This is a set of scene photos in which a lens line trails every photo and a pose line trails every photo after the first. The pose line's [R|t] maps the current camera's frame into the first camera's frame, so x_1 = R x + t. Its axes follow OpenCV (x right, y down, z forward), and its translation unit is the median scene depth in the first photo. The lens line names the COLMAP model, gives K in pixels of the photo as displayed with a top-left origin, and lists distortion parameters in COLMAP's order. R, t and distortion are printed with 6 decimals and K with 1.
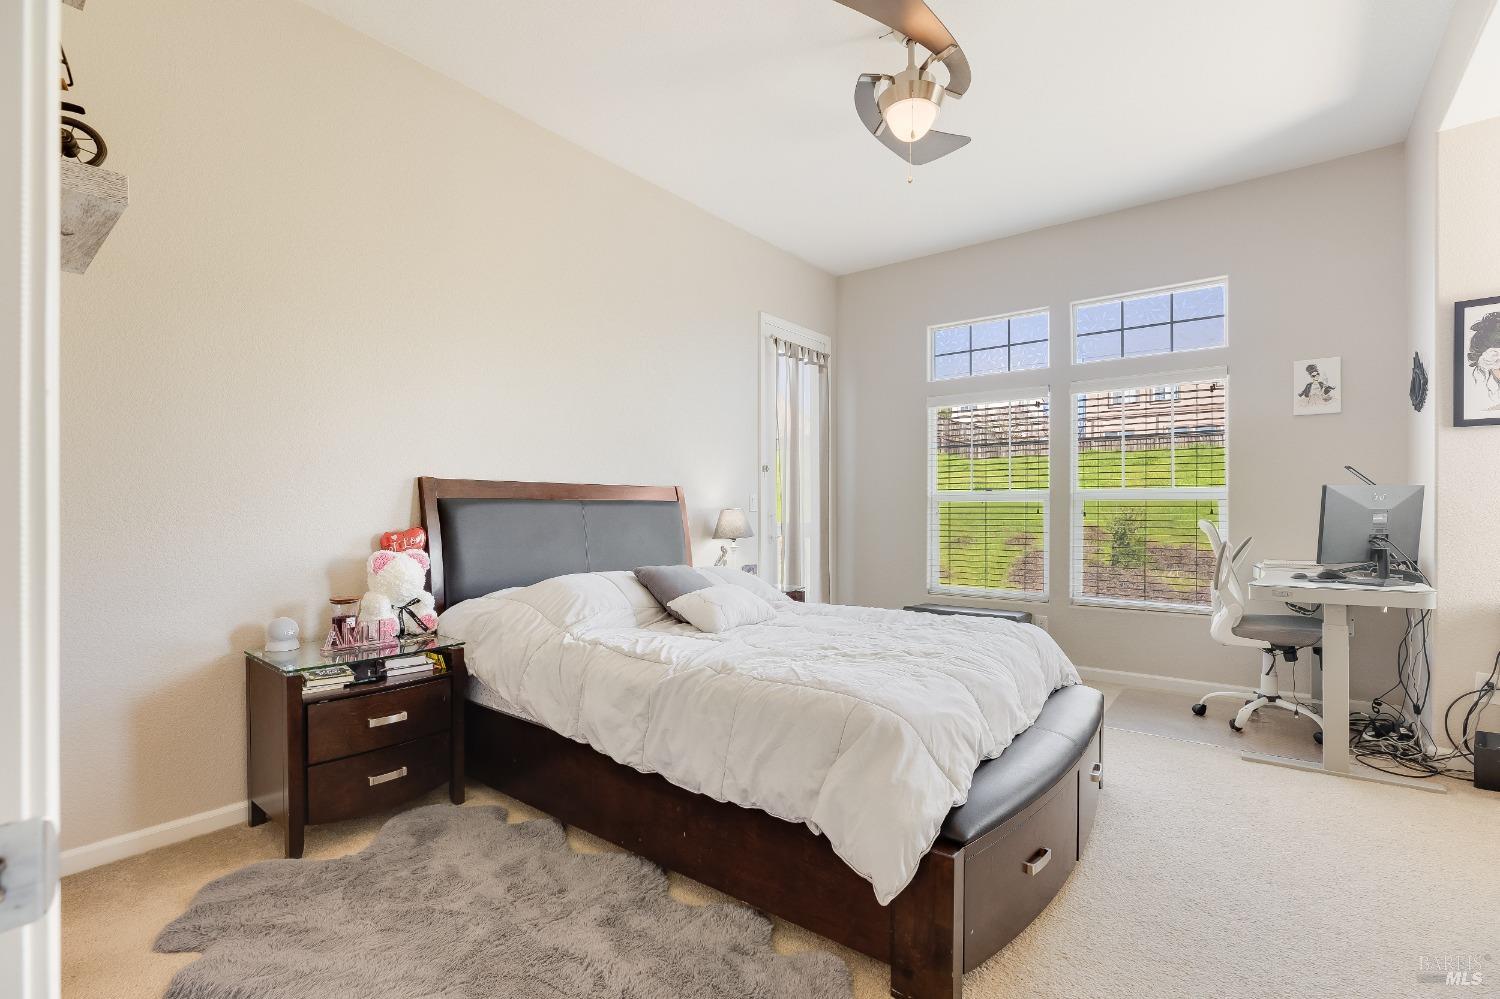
lens RADIAL K [[697.4, 0, 753.1], [0, 697.4, 509.0], [0, 0, 1]] dist [-0.002470, -0.000145]
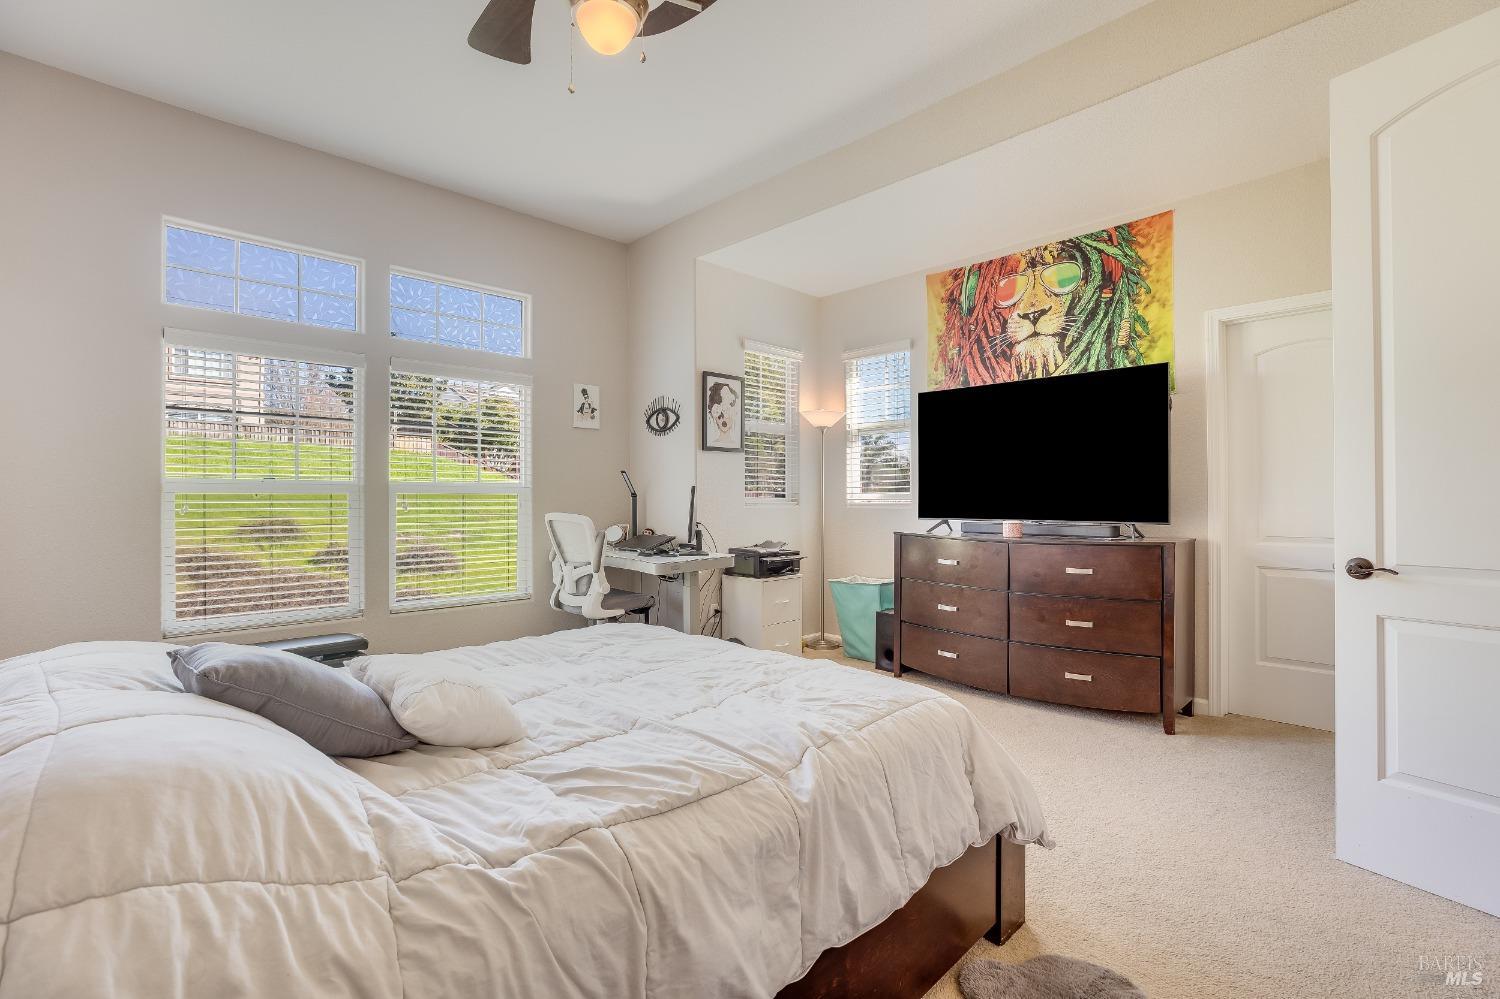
lens RADIAL K [[697.4, 0, 753.2], [0, 697.4, 502.9], [0, 0, 1]] dist [-0.002470, -0.000145]
pose [[0.174344, 0.005660, 0.984668, -0.401131], [-0.005843, 0.999972, -0.004713, 0.005737], [-0.984667, -0.004932, 0.174372, 0.477377]]
